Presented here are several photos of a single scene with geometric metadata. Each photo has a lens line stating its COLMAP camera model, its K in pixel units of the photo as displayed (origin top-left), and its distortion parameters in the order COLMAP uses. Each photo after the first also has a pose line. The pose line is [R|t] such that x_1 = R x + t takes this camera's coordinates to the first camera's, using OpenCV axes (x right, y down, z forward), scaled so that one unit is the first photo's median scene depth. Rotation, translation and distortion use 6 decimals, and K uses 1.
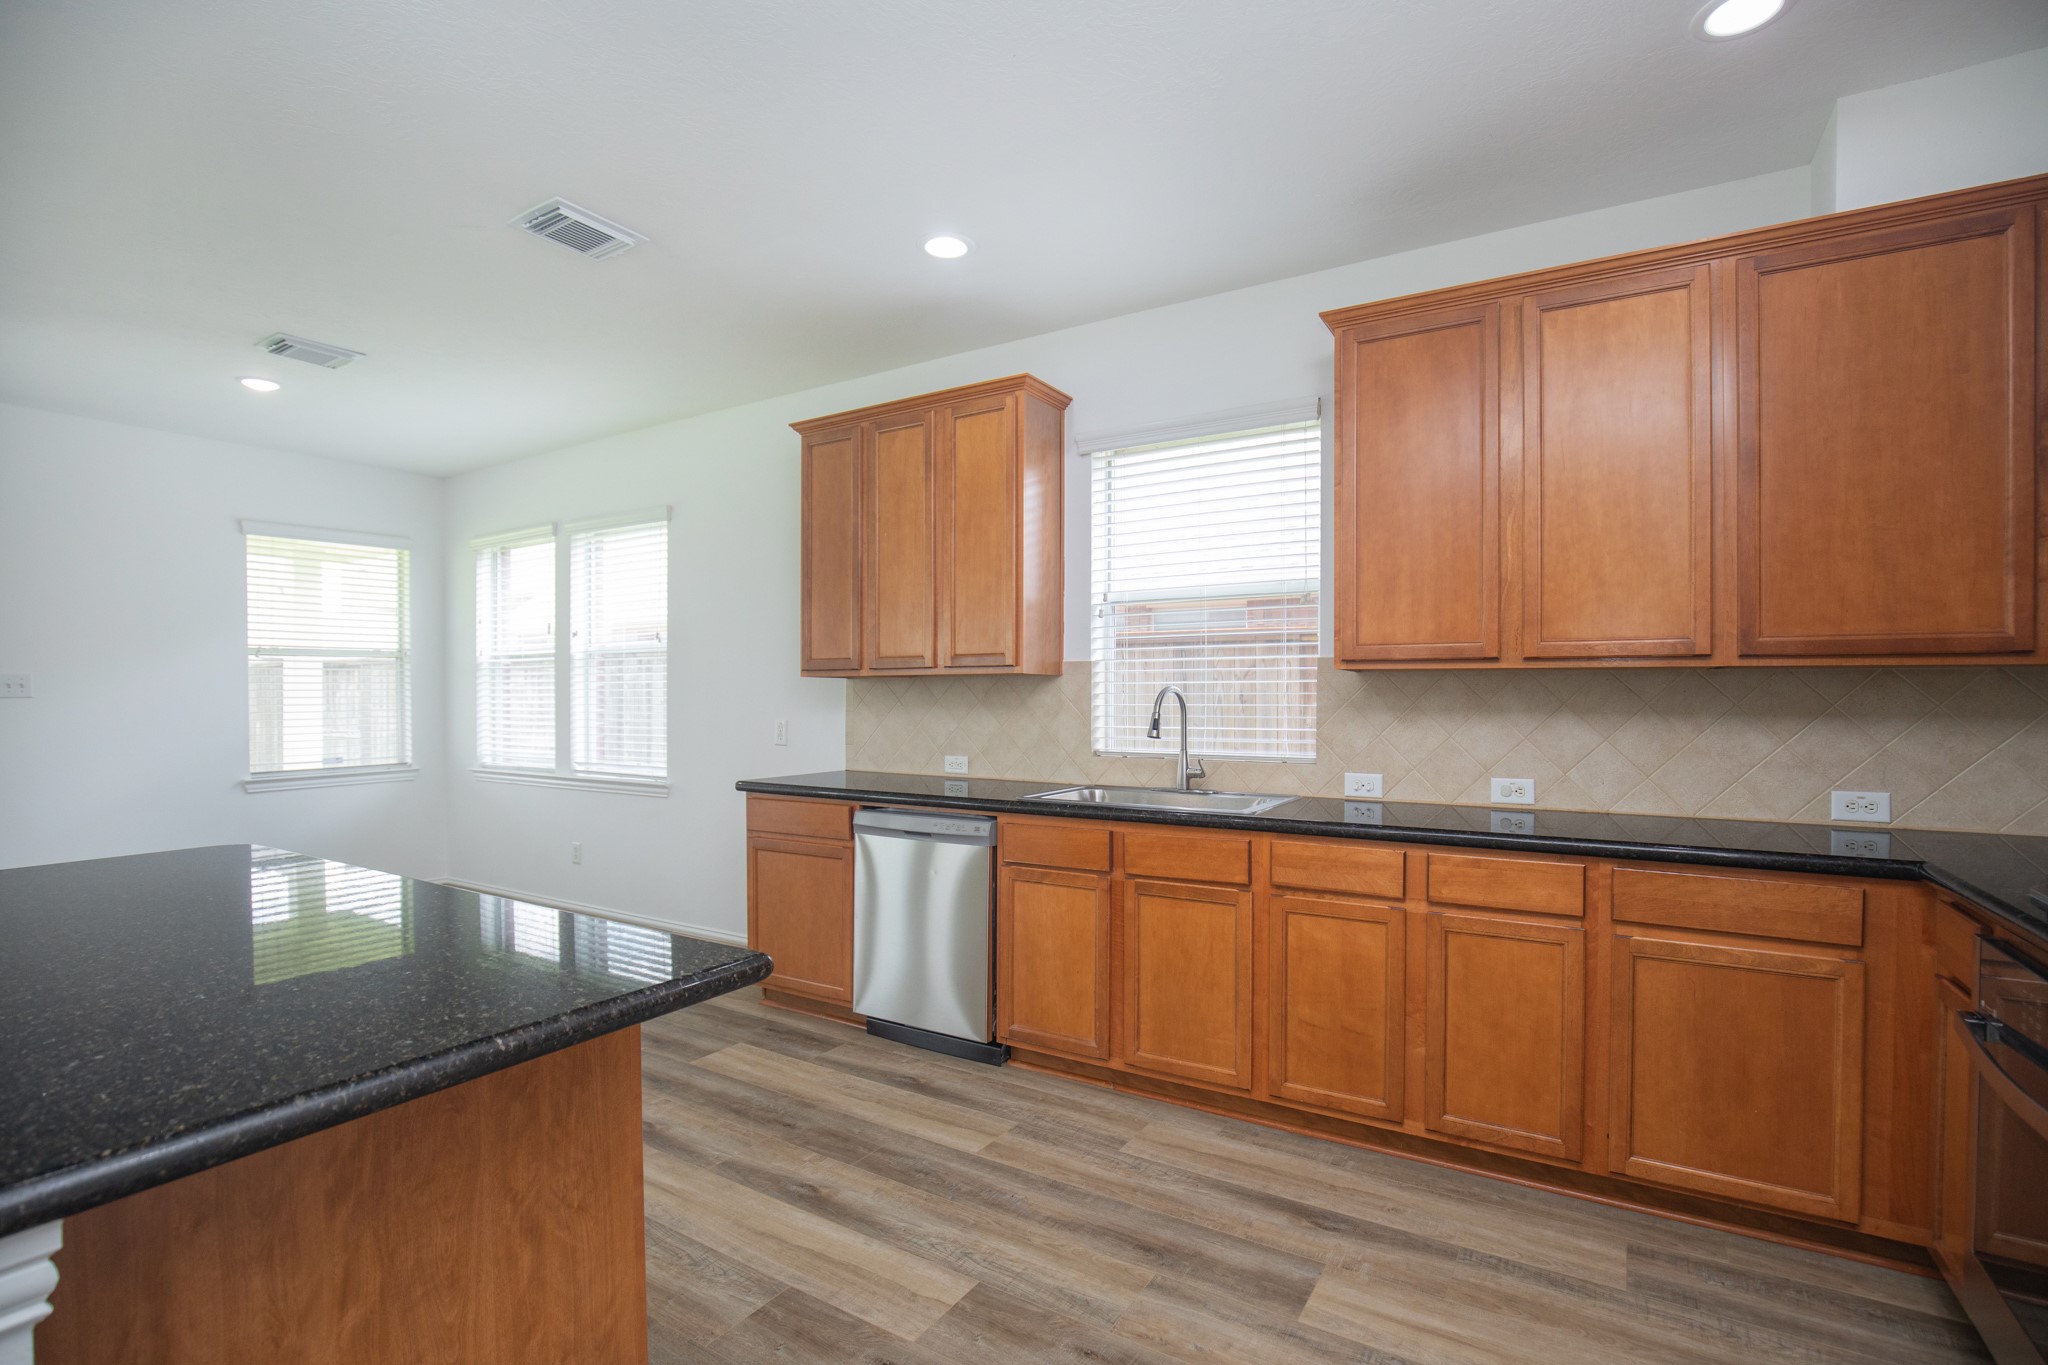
lens RADIAL K [[948.9, 0, 1021.6], [0, 948.9, 701.2], [0, 0, 1]] dist [-0.035996, 0.007812]
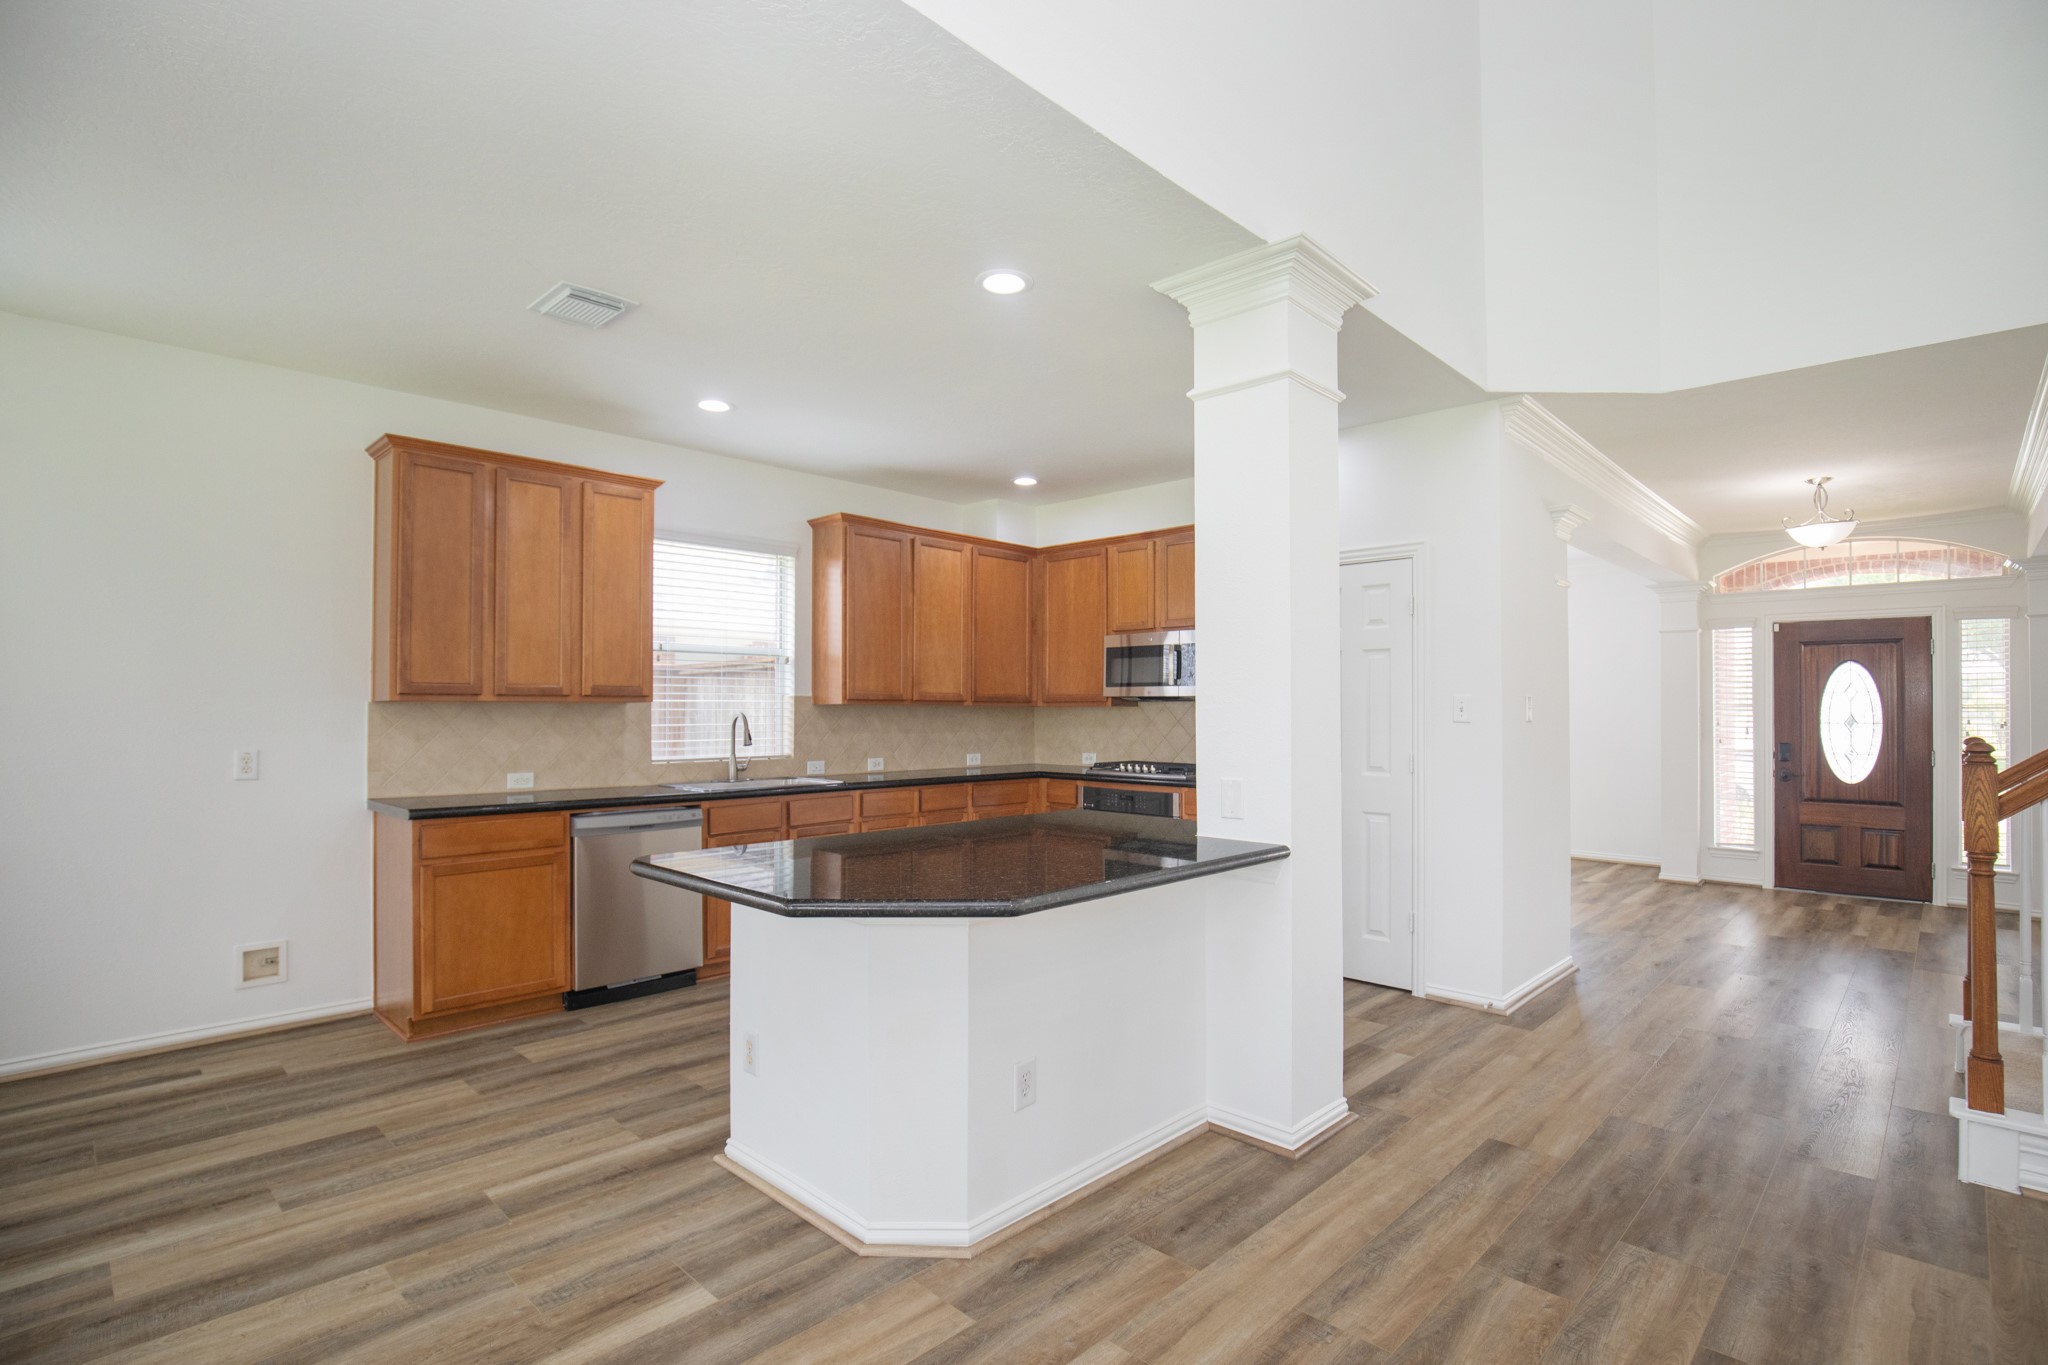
lens RADIAL K [[986.6, 0, 1019.0], [0, 986.6, 697.5], [0, 0, 1]] dist [-0.044728, 0.012771]
pose [[0.207745, 0.015199, 0.978065, -1.149064], [0.006000, 0.999841, -0.016812, -0.008856], [-0.978165, 0.009361, 0.207621, 0.193725]]
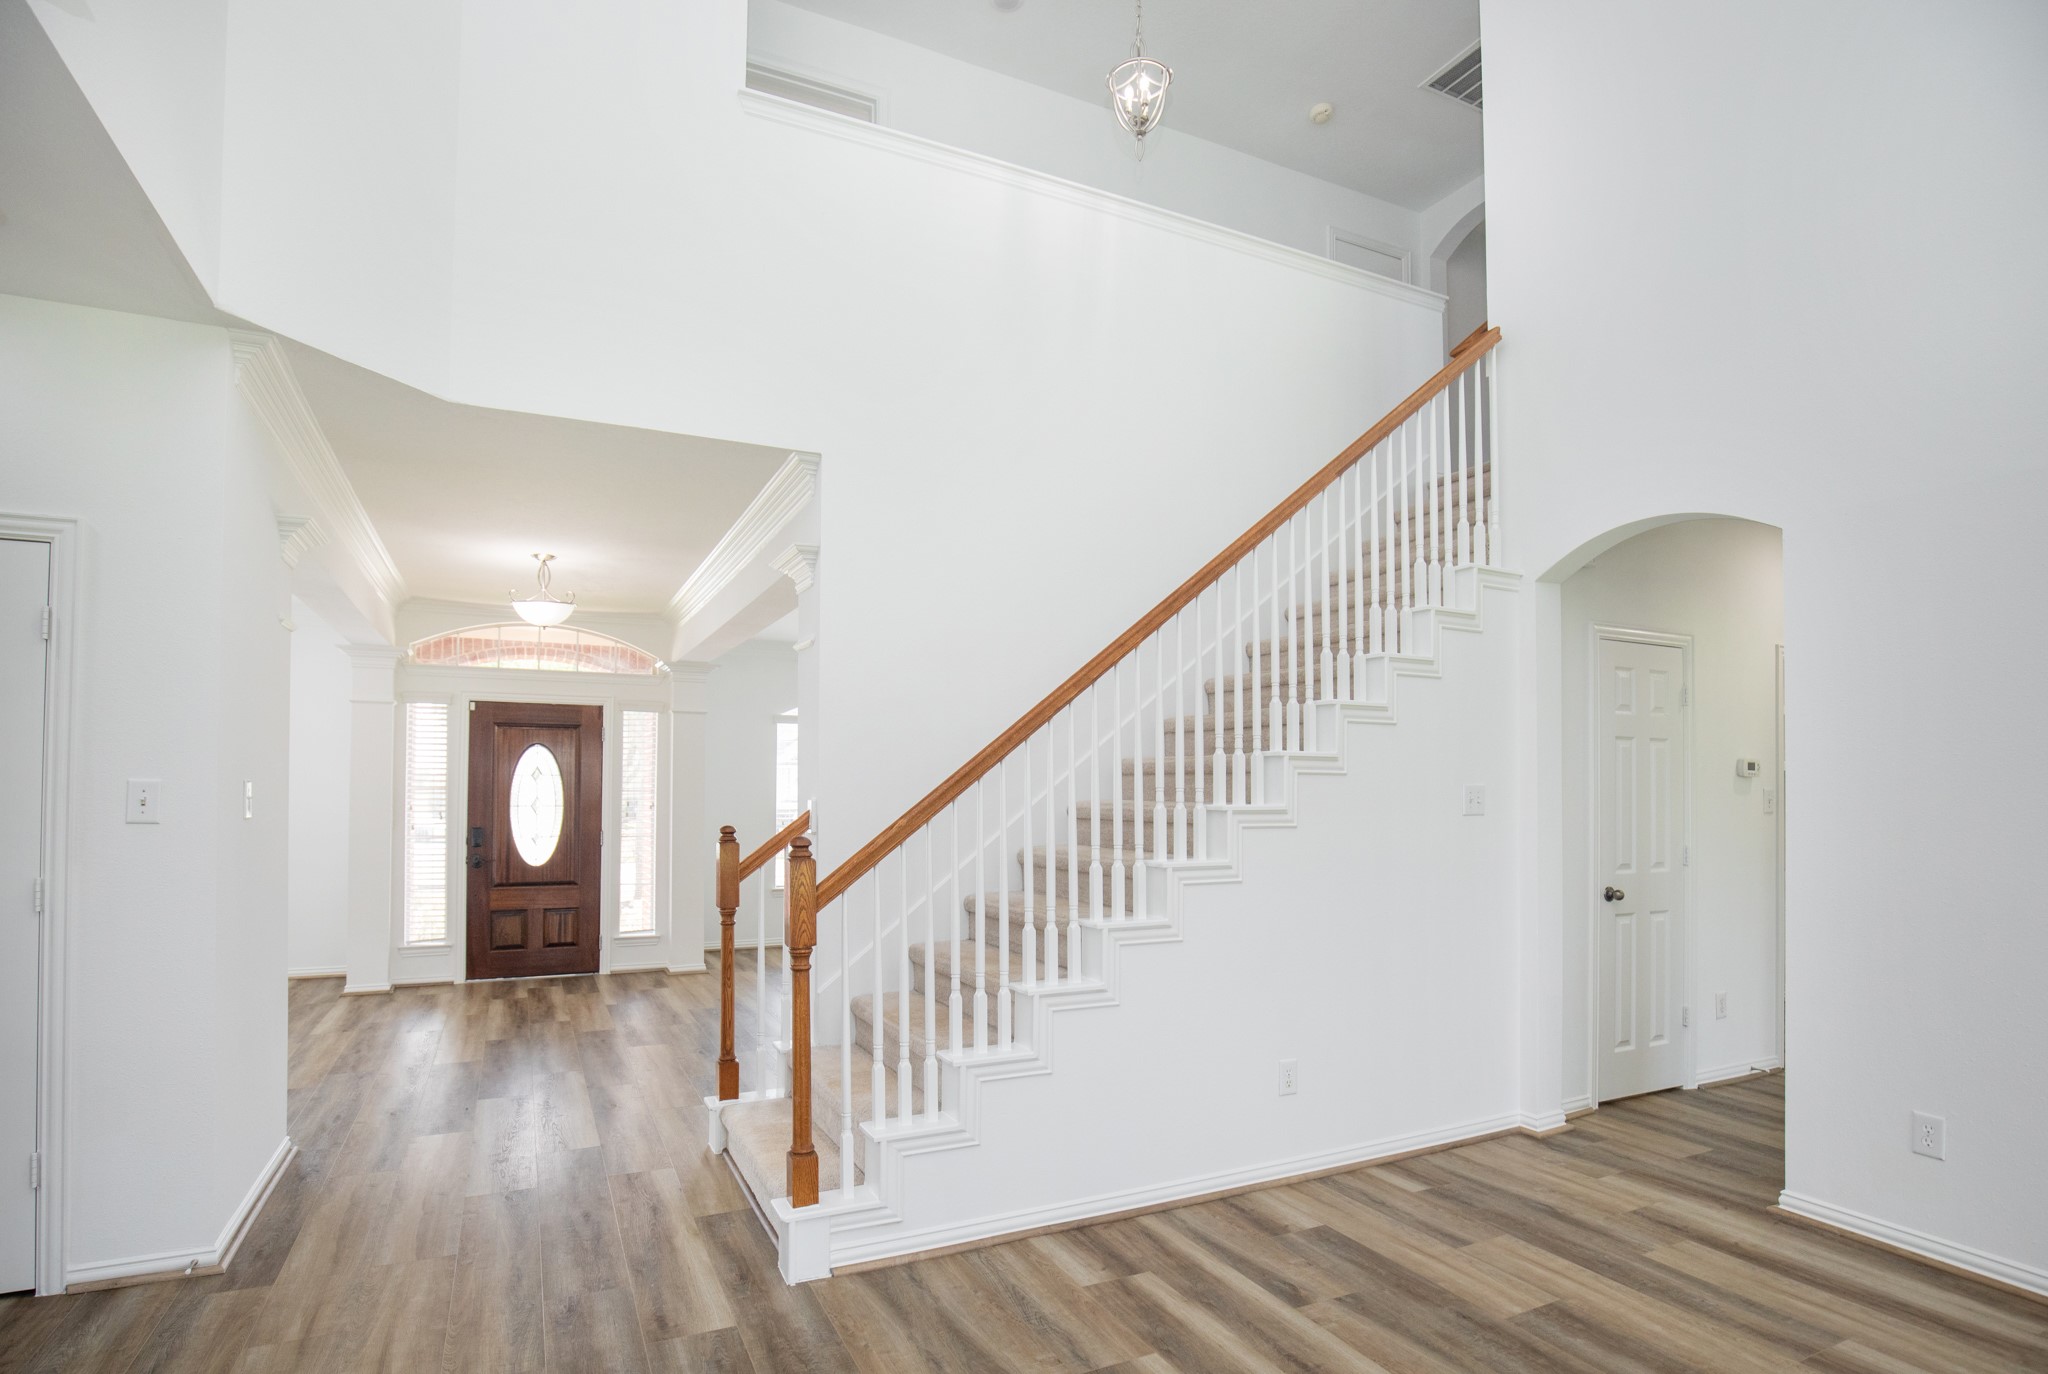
lens RADIAL K [[1030.5, 0, 1002.2], [0, 1030.5, 763.4], [0, 0, 1]] dist [-0.028996, 0.001272]
pose [[-0.845183, 0.014037, 0.534293, -0.833180], [0.005013, 0.999819, -0.018337, -0.022677], [-0.534454, -0.012820, -0.845100, 0.210226]]
